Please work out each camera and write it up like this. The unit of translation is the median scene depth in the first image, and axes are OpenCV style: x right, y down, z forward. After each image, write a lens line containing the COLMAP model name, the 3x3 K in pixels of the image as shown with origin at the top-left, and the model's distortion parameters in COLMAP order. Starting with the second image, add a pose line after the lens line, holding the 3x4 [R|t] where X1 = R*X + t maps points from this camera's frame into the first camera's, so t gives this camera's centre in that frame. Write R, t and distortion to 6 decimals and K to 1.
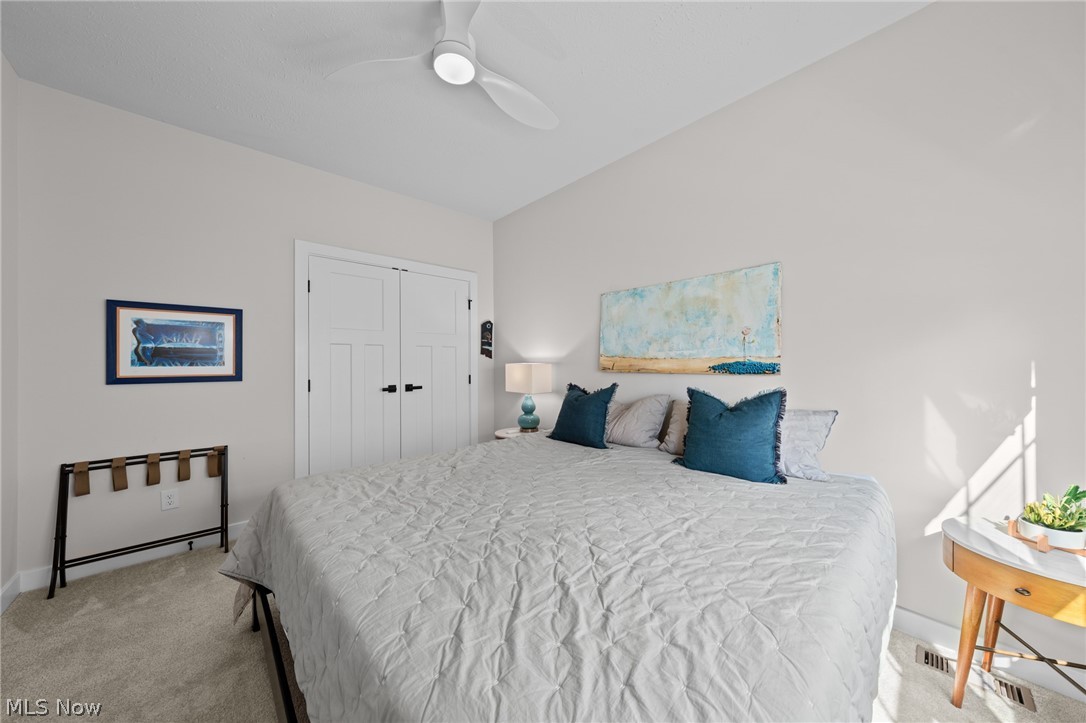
lens RADIAL K [[371.3, 0, 542.4], [0, 371.3, 363.2], [0, 0, 1]] dist [-0.003394, -0.000151]
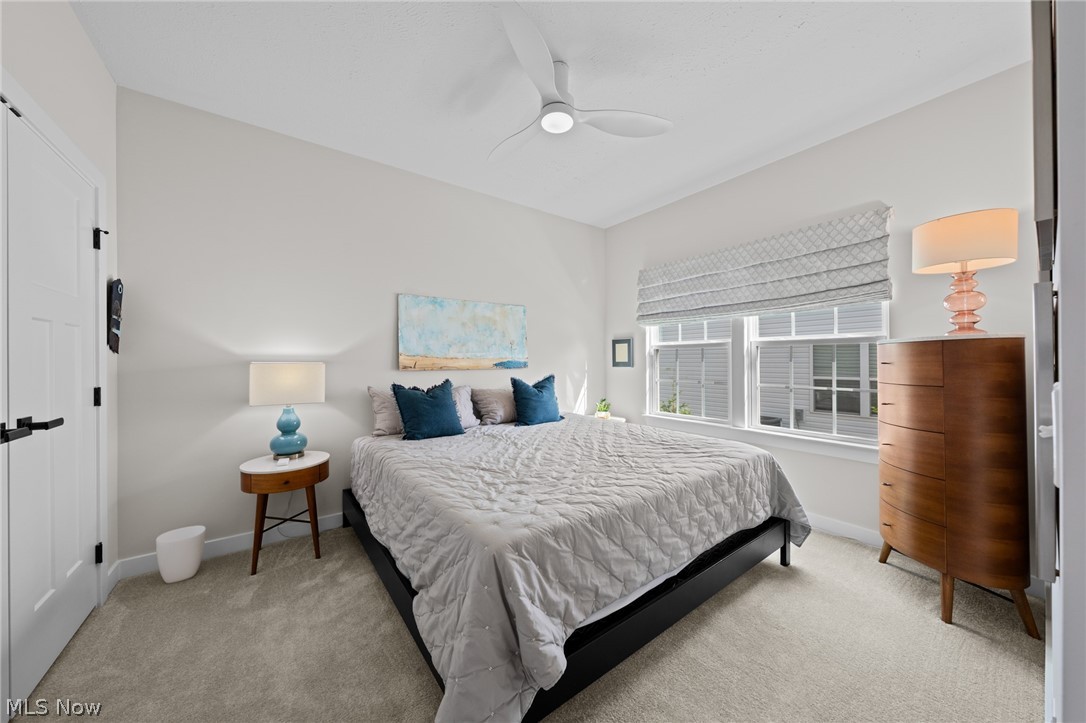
lens RADIAL K [[371.3, 0, 541.8], [0, 371.3, 360.1], [0, 0, 1]] dist [-0.003394, -0.000151]
pose [[0.097524, 0.004653, 0.995222, -0.908369], [0.001783, 0.999987, -0.004850, 0.000563], [-0.995232, 0.002248, 0.097514, 0.579795]]
